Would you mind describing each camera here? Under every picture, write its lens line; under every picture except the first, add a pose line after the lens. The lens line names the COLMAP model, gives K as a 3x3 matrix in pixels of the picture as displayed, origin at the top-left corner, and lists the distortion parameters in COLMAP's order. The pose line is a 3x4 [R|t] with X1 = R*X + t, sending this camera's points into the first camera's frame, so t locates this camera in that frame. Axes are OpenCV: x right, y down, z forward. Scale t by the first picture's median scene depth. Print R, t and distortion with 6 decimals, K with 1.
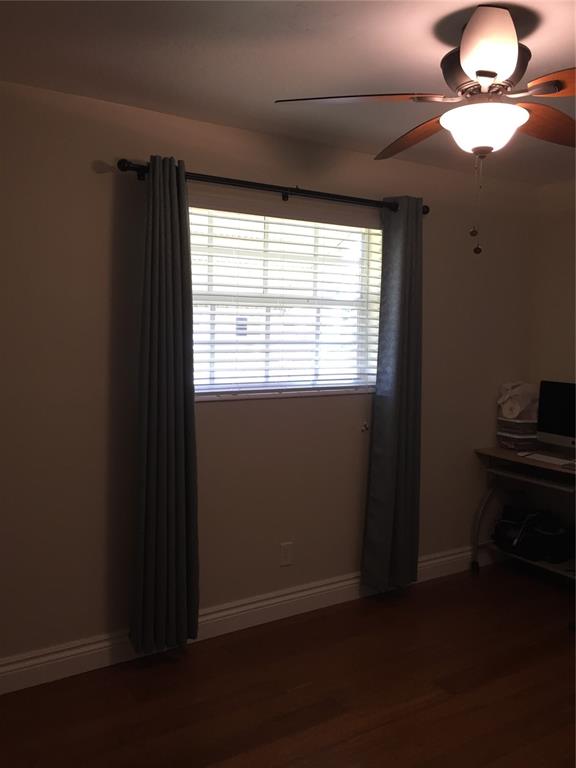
lens RADIAL K [[689.1, 0, 288.0], [0, 689.1, 384.0], [0, 0, 1]] dist [-0.008105, -0.006650]
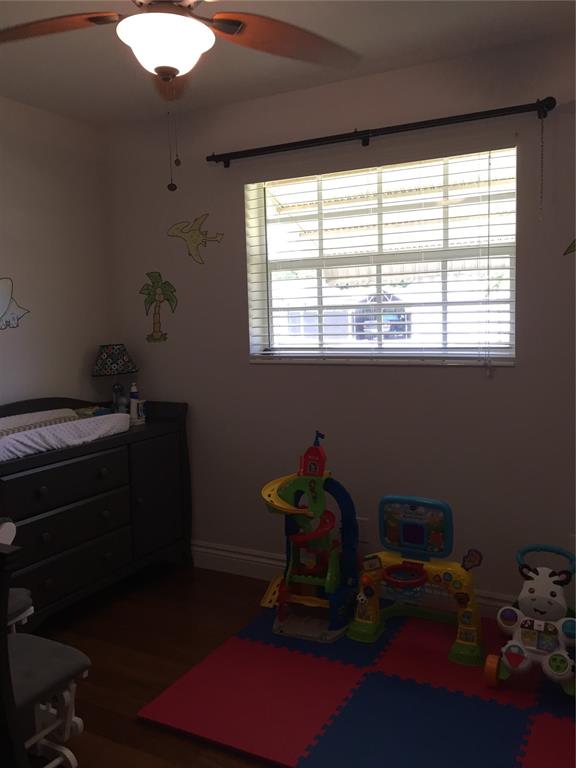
lens RADIAL K [[649.9, 0, 288.0], [0, 649.9, 384.0], [0, 0, 1]] dist [0.041873, -0.005396]
pose [[0.474585, 0.086499, -0.875949, 0.721526], [-0.022200, 0.996019, 0.086328, -0.028753], [0.879930, -0.021524, 0.474616, 0.500475]]
